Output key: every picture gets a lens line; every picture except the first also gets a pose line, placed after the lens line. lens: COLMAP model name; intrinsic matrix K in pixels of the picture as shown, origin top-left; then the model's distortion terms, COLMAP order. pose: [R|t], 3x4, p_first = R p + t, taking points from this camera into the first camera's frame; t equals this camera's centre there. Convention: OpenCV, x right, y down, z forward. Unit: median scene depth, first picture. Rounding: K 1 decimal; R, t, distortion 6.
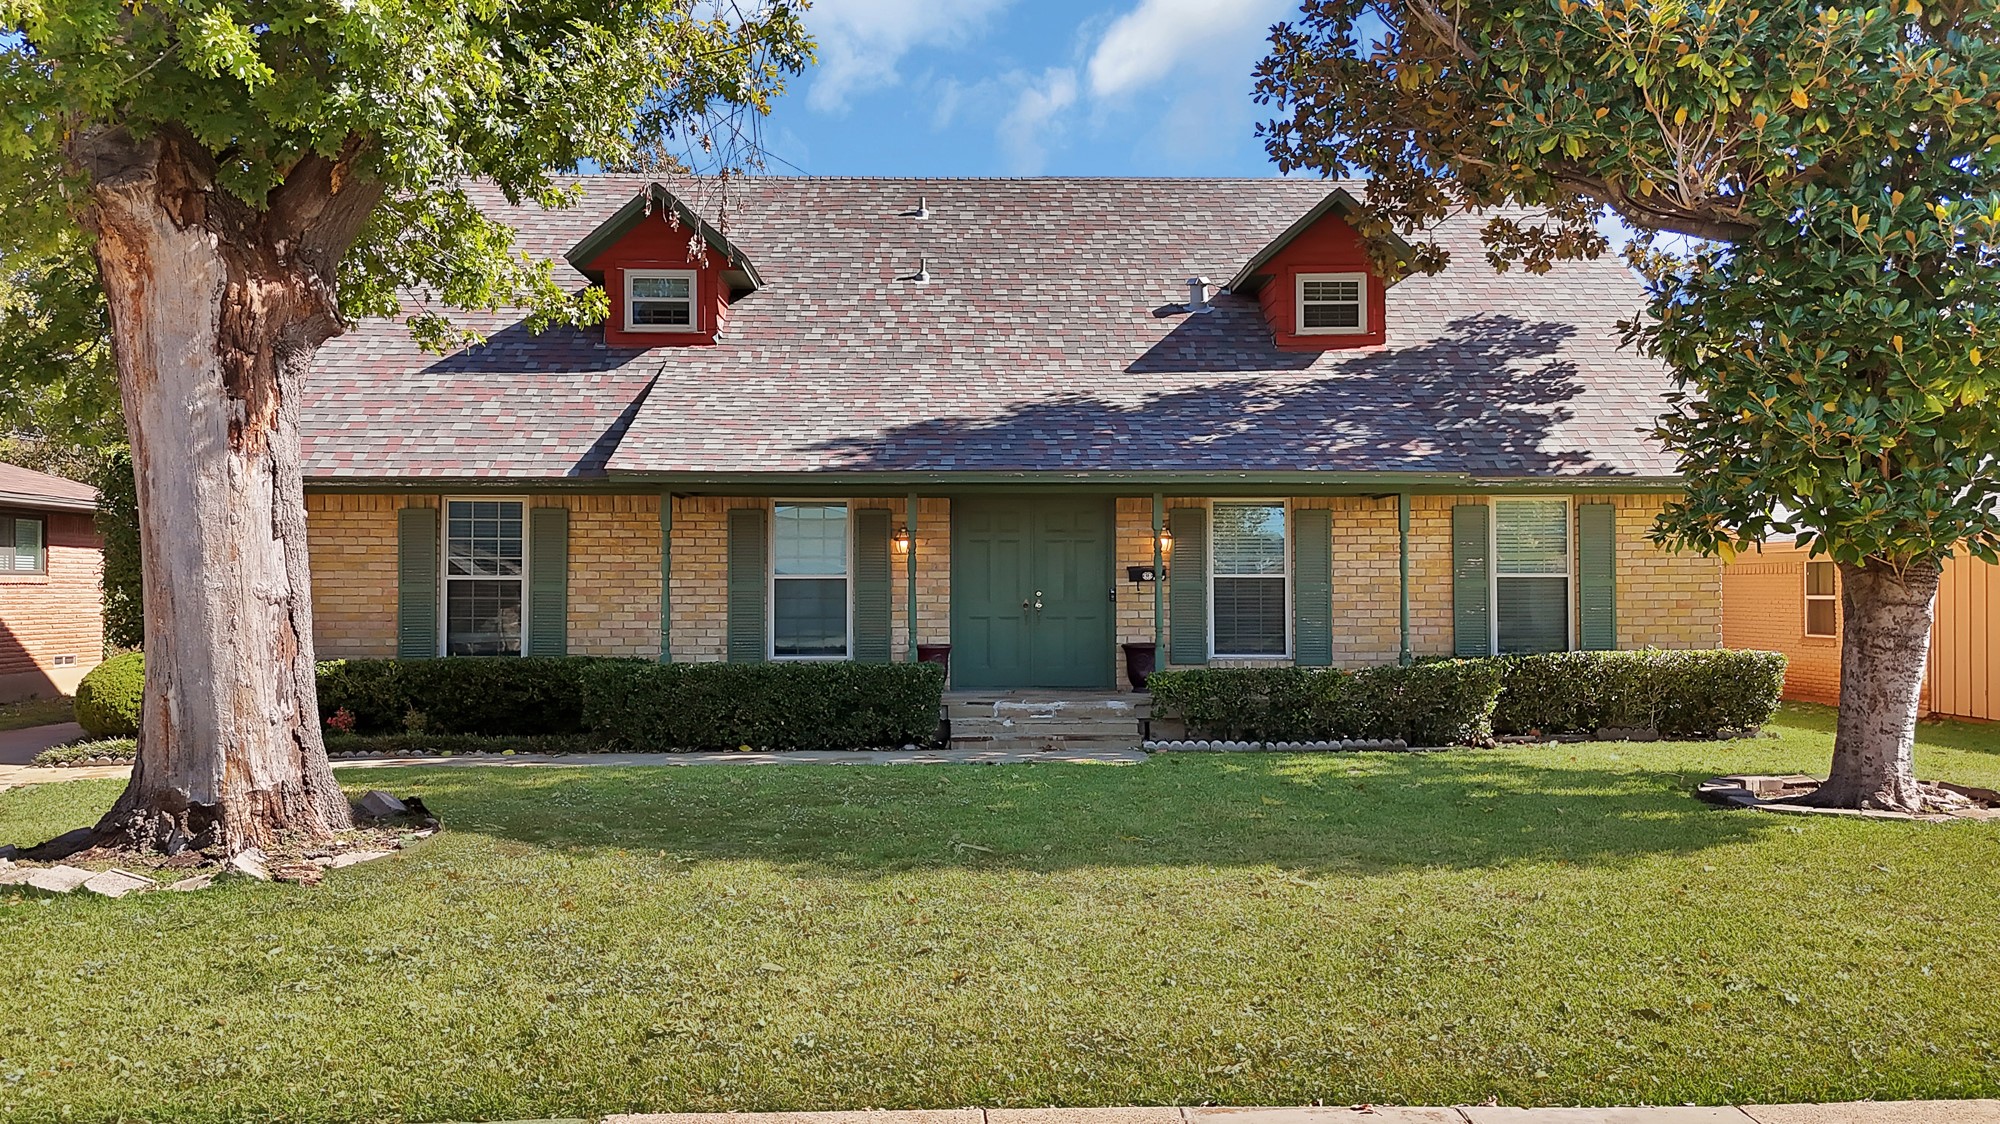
lens RADIAL K [[1485.8, 0, 1000.0], [0, 1485.8, 562.0], [0, 0, 1]] dist [0.135330, -0.154464]
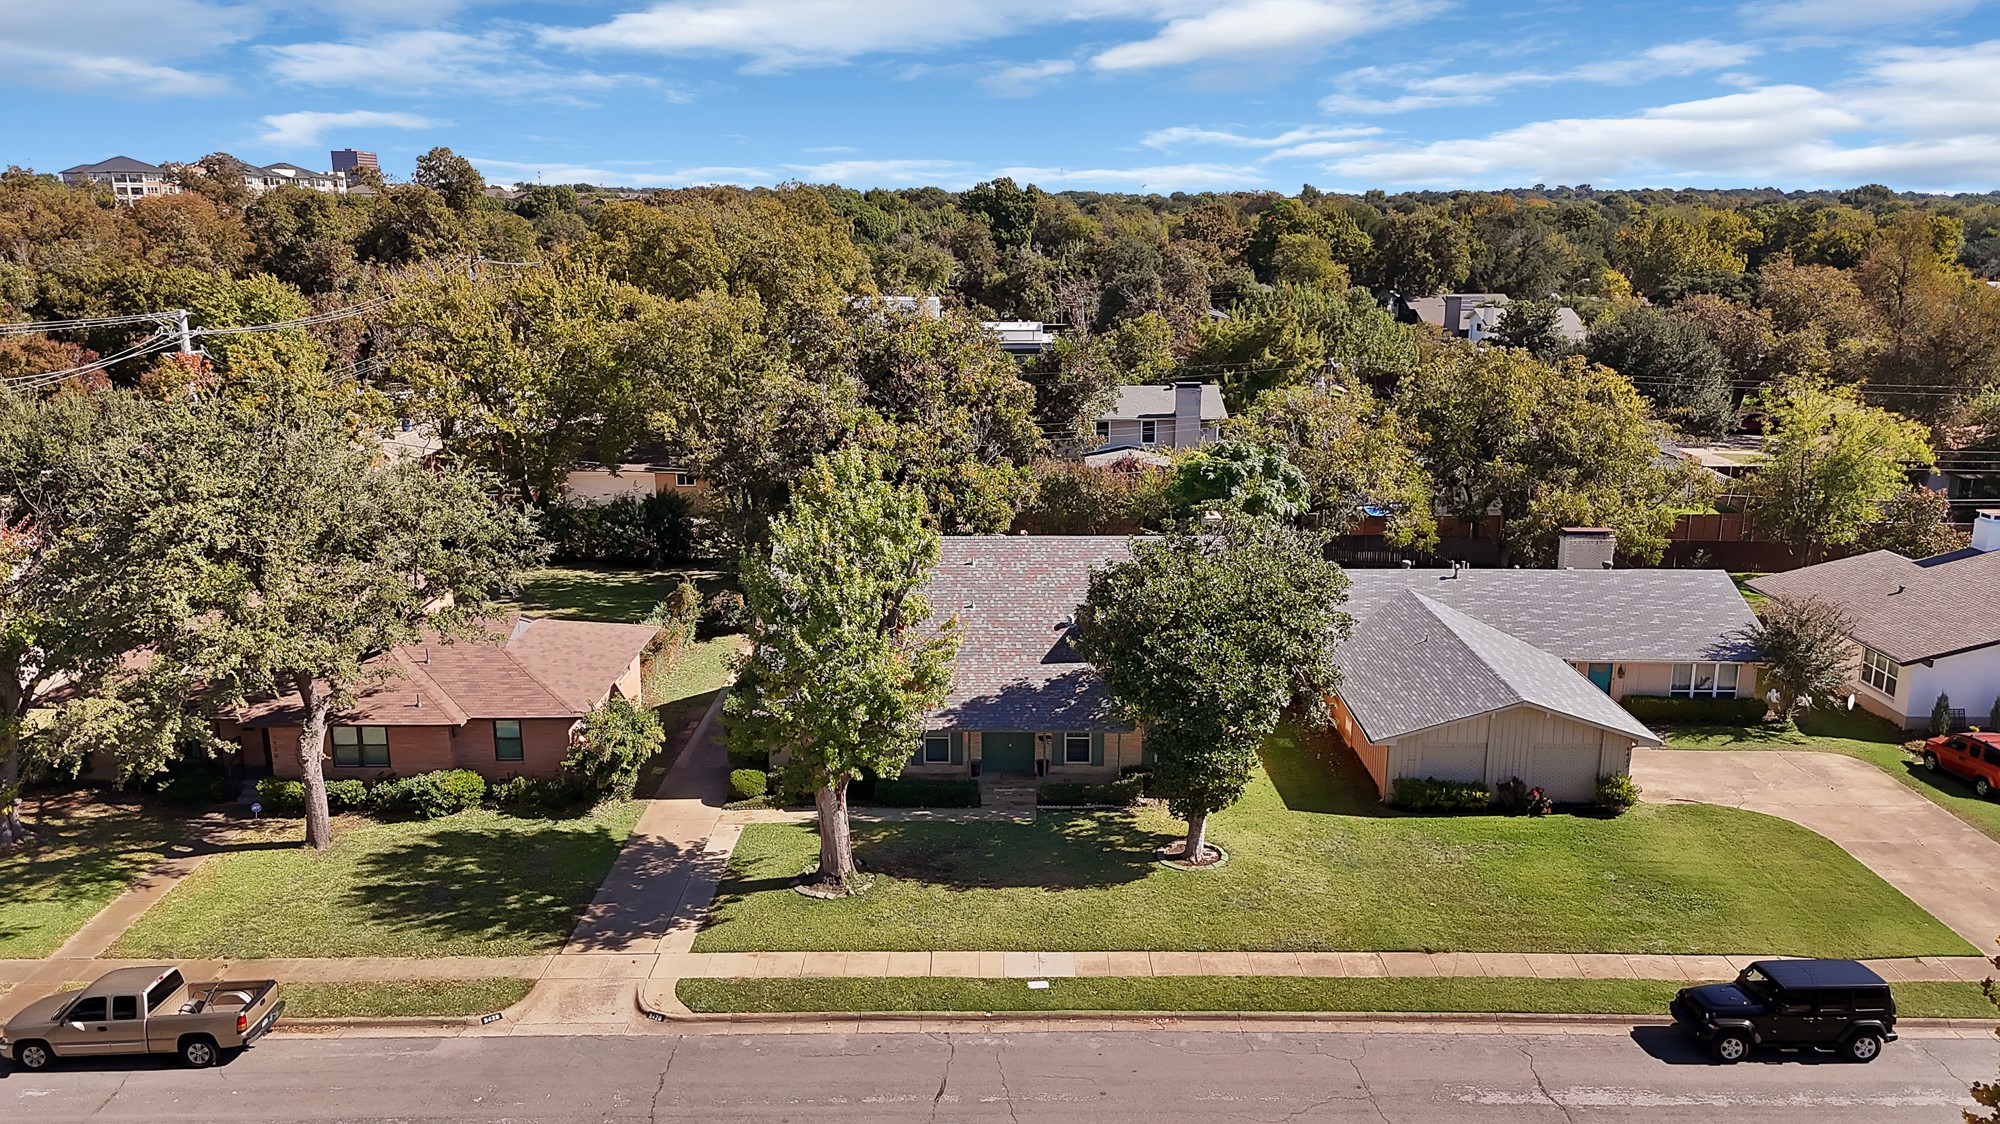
lens RADIAL K [[1485.8, 0, 1000.0], [0, 1485.8, 562.0], [0, 0, 1]] dist [0.135330, -0.154464]
pose [[0.999222, 0.012355, -0.037452, 0.111989], [-0.002414, 0.967041, 0.254610, -1.084090], [0.039363, -0.254321, 0.966318, -1.821809]]
